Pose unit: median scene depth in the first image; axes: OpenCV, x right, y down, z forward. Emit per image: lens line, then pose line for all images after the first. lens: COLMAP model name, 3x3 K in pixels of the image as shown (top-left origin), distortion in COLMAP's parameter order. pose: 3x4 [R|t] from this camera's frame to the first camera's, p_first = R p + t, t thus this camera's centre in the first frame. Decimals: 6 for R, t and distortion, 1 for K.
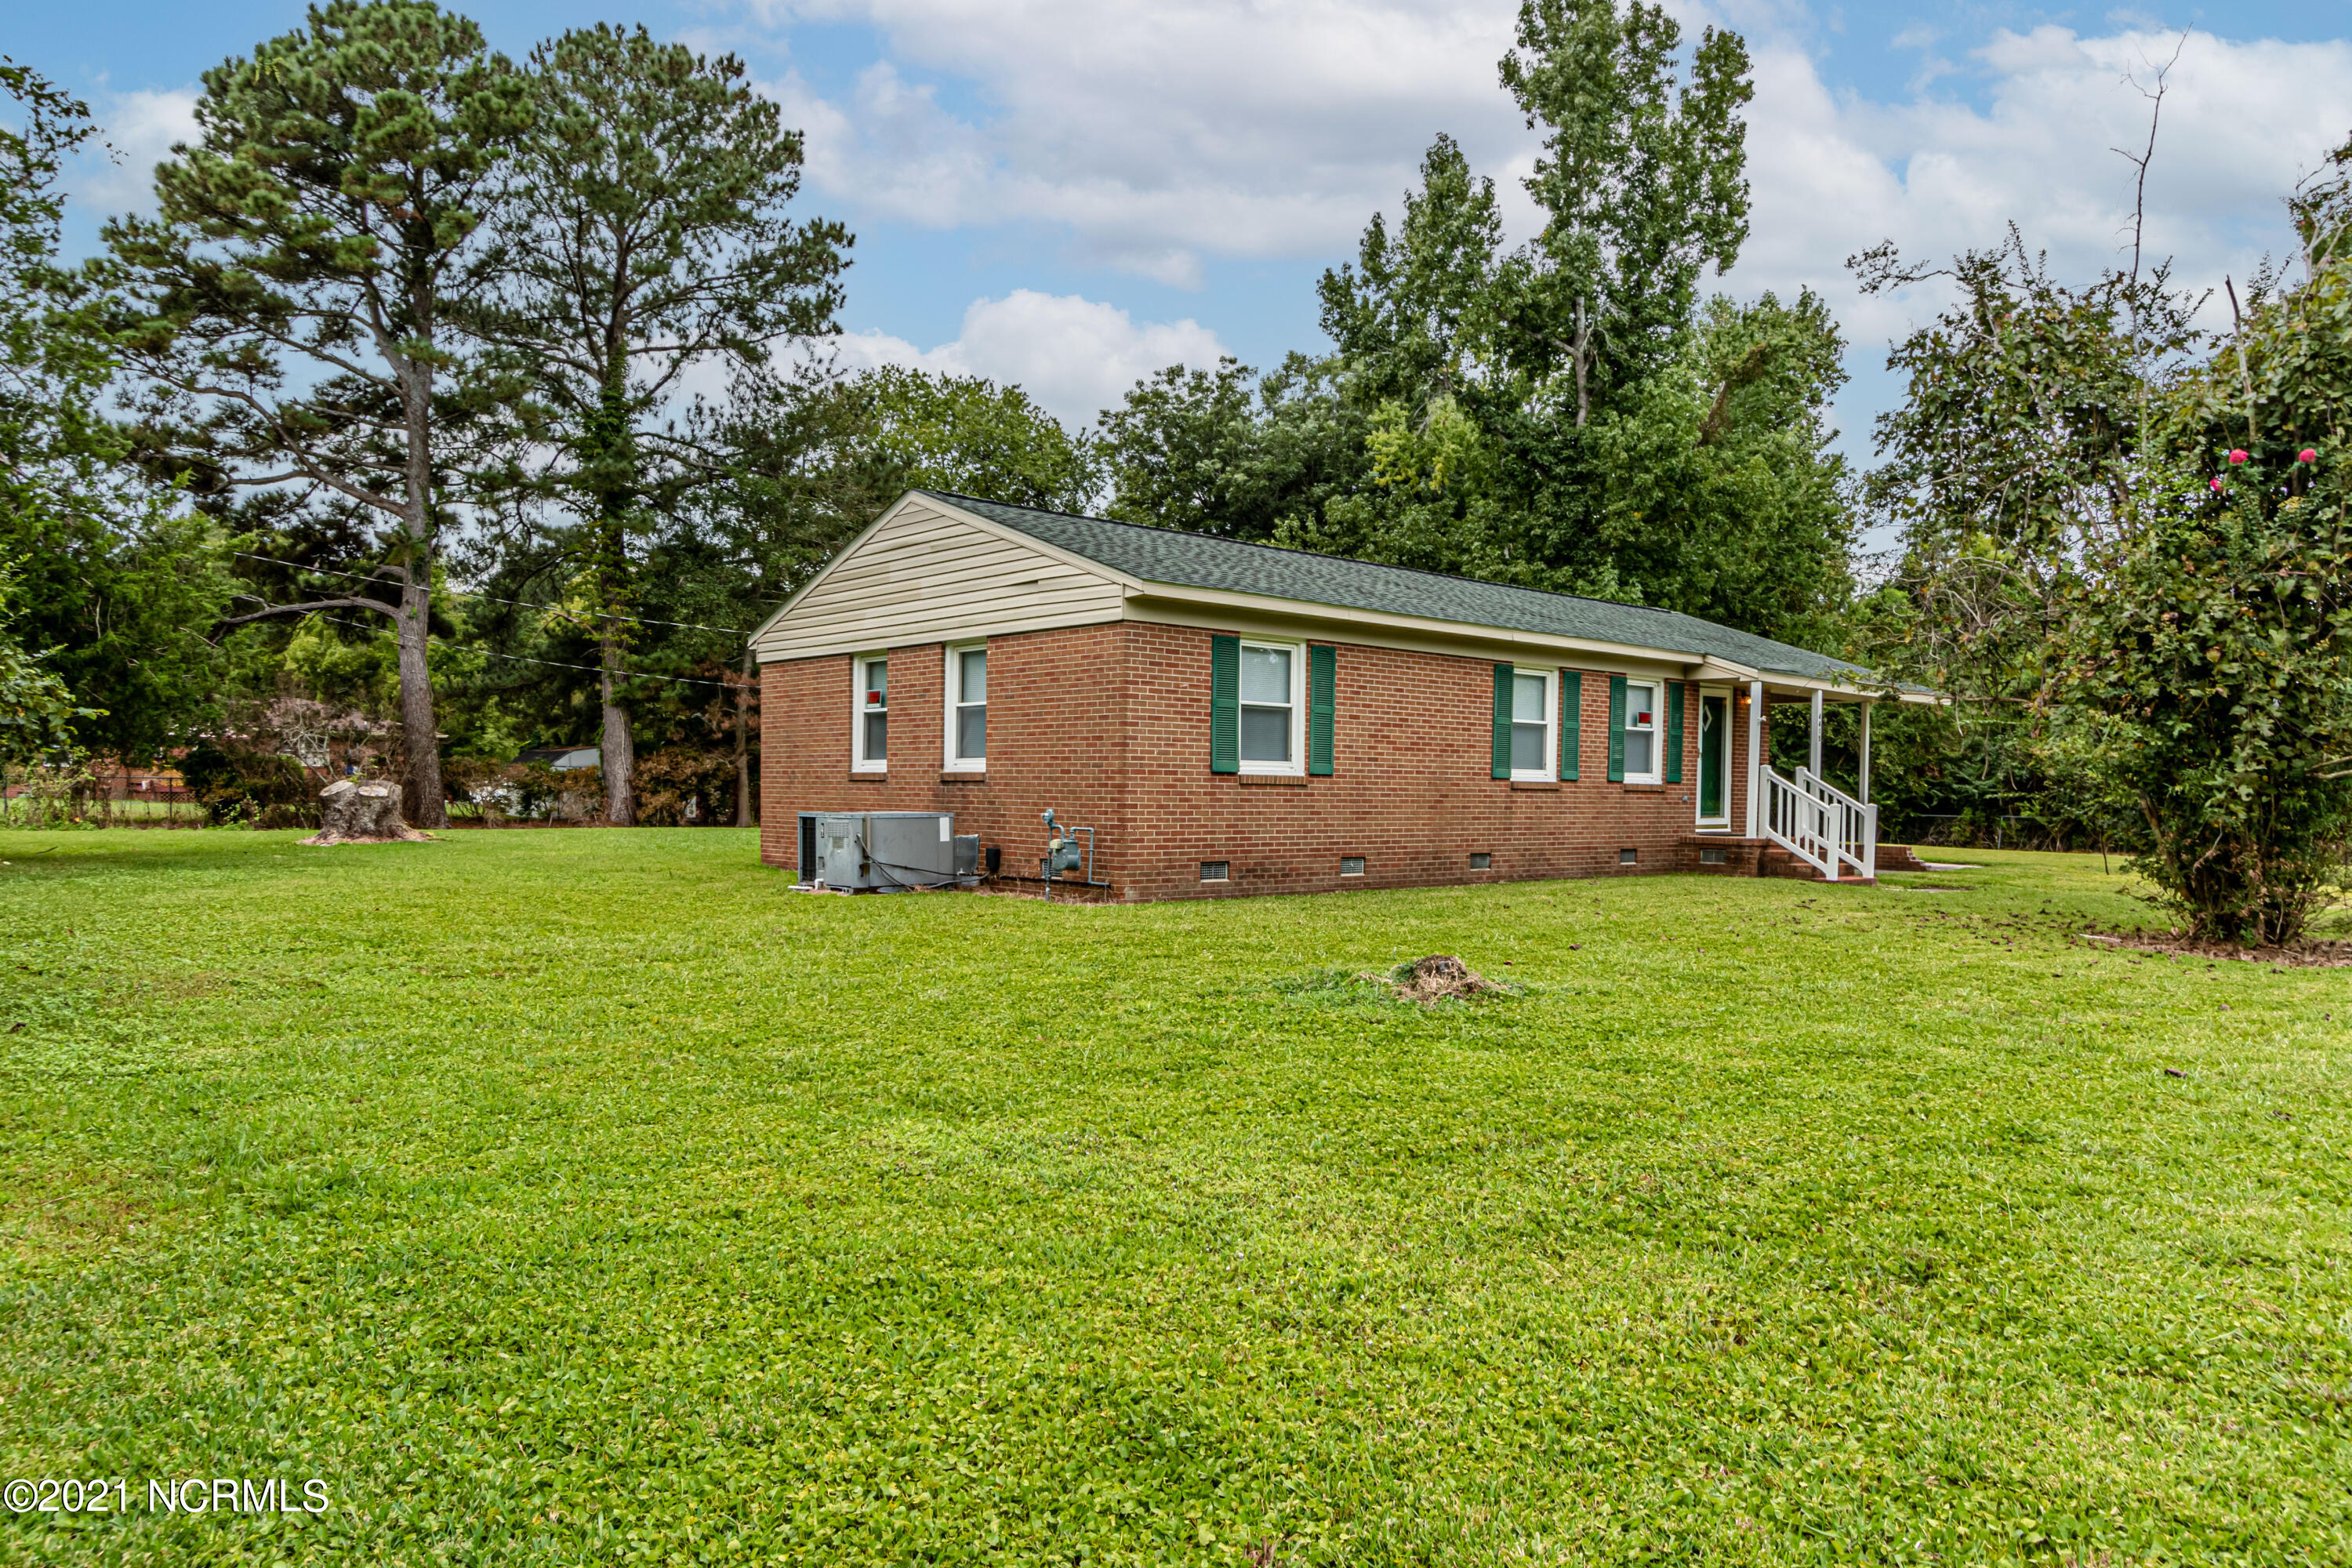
lens RADIAL K [[1524.4, 0, 1176.0], [0, 1524.4, 784.0], [0, 0, 1]] dist [0.010184, 0.000499]
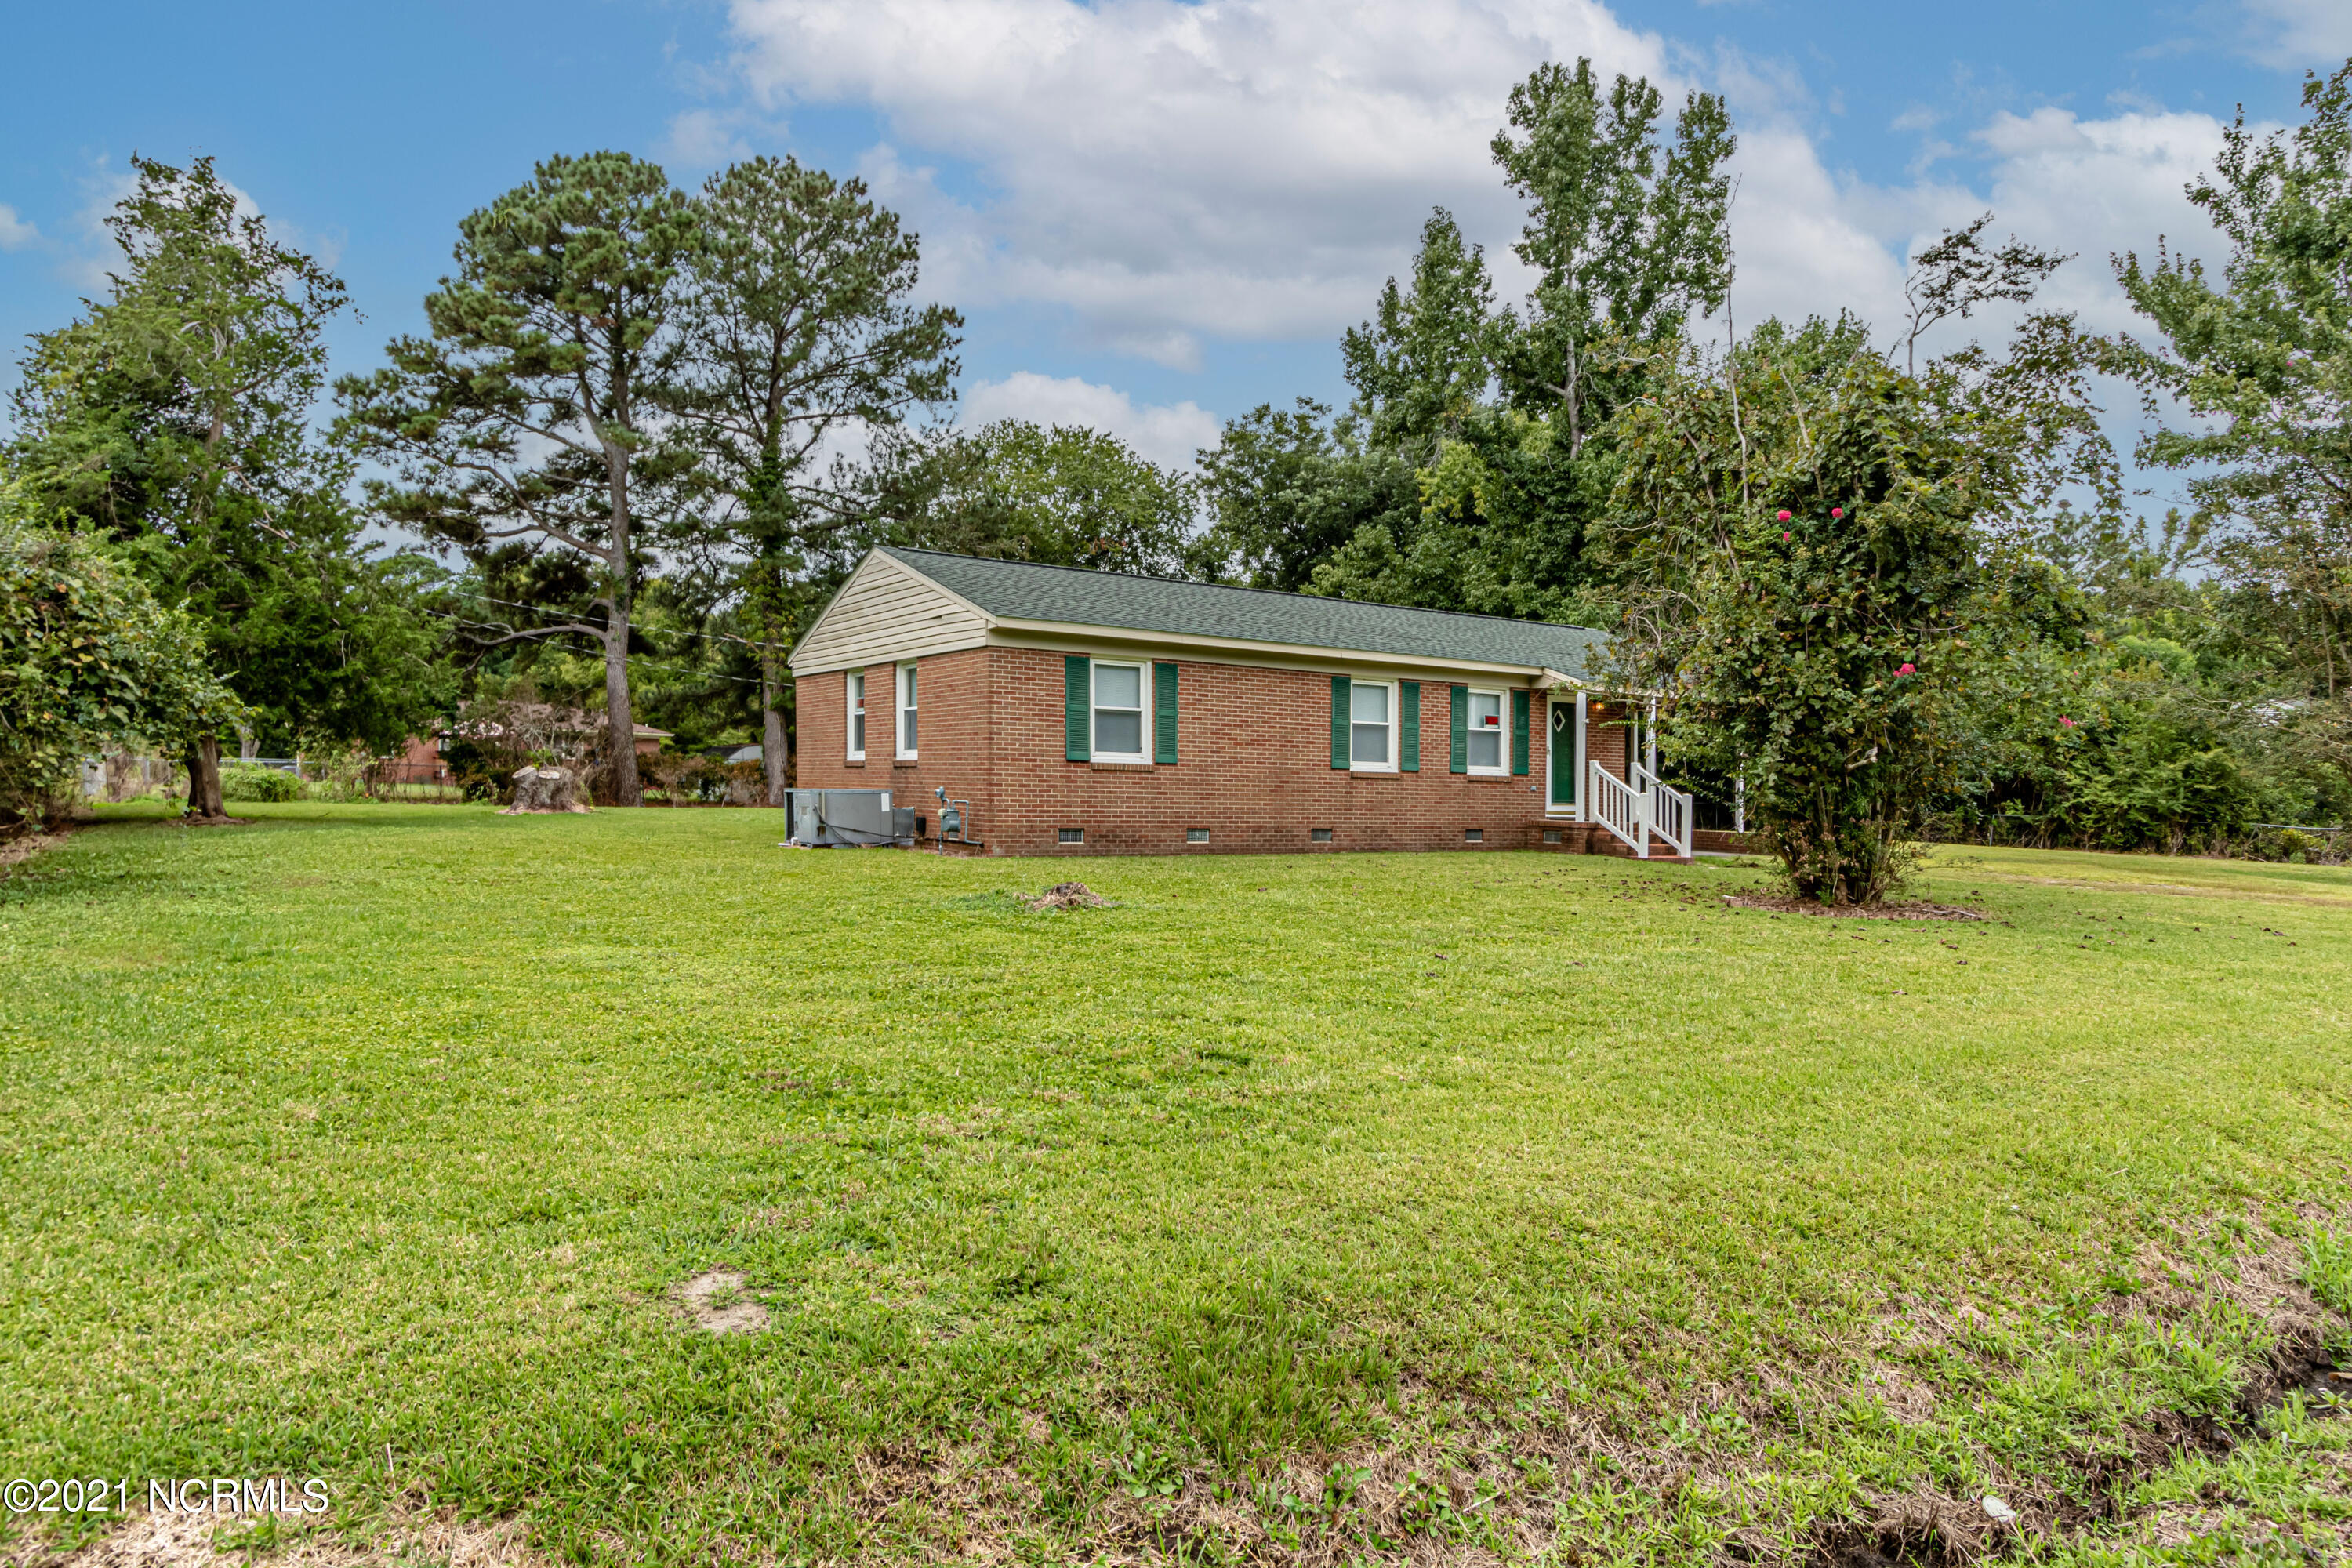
lens RADIAL K [[1401.8, 0, 1083.8], [0, 1401.8, 778.3], [0, 0, 1]] dist [-0.001231, 0.067116]
pose [[0.983593, 0.009259, -0.180166, 0.100992], [-0.009715, 0.999951, -0.001646, 0.003804], [0.180142, 0.003369, 0.983635, -0.074701]]
